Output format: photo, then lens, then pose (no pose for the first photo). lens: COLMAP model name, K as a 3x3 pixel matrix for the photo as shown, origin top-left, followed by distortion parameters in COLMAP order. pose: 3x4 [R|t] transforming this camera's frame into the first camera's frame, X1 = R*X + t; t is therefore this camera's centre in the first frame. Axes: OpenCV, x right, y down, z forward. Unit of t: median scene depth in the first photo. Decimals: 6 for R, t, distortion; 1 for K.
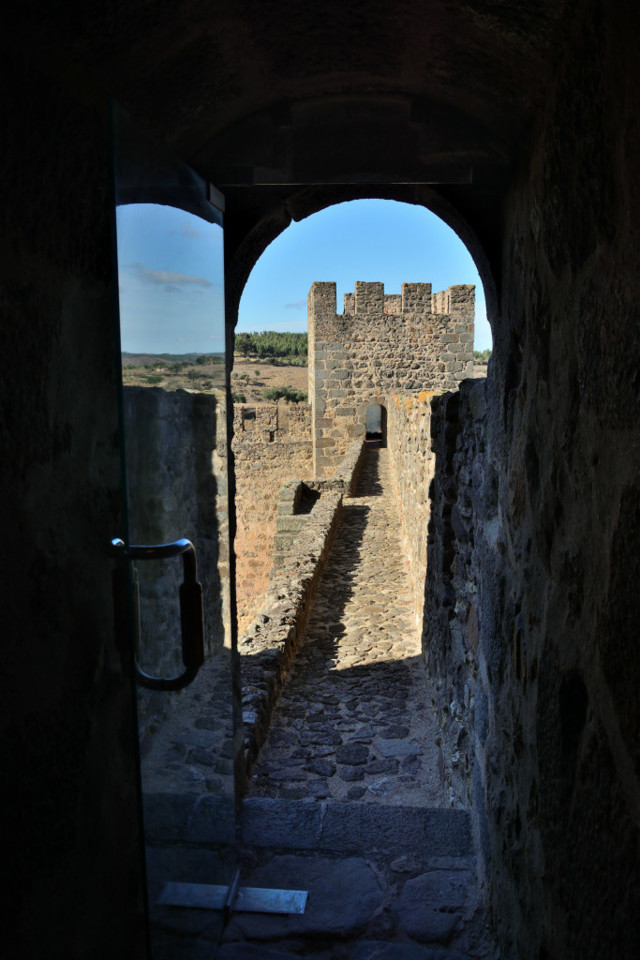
lens RADIAL K [[739.8, 0, 319.5], [0, 739.8, 479.9], [0, 0, 1]] dist [-0.037263, 0.013890]
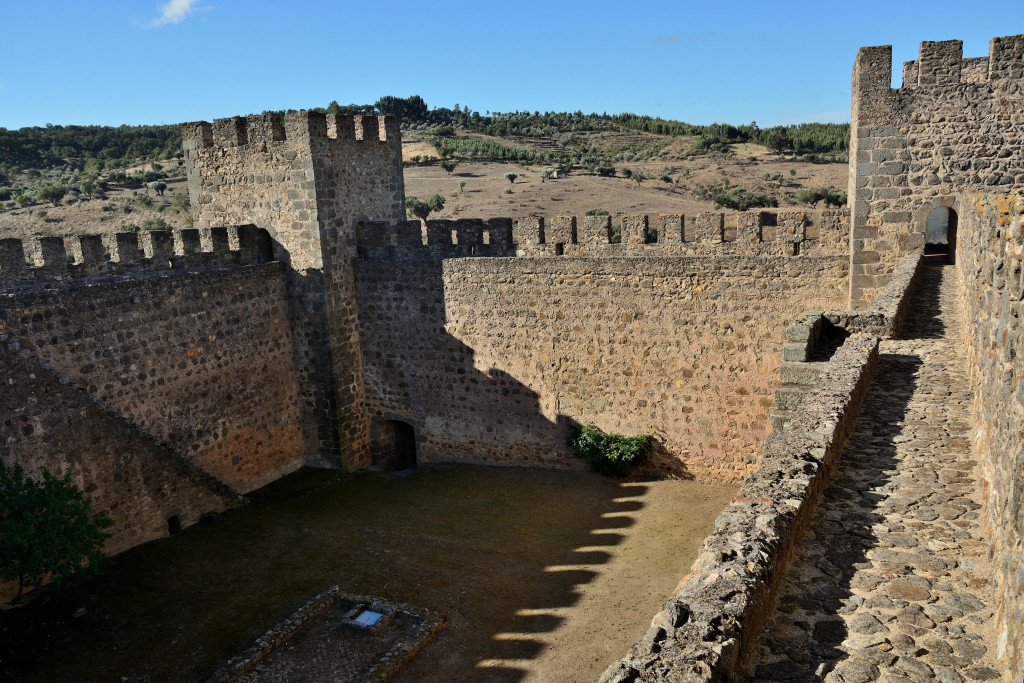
lens RADIAL K [[789.1, 0, 516.4], [0, 789.1, 345.6], [0, 0, 1]] dist [-0.037263, 0.013890]
pose [[0.913991, 0.050941, -0.402524, 0.011136], [-0.023214, 0.997027, 0.073467, -0.014116], [0.405070, -0.057804, 0.912457, 0.132997]]
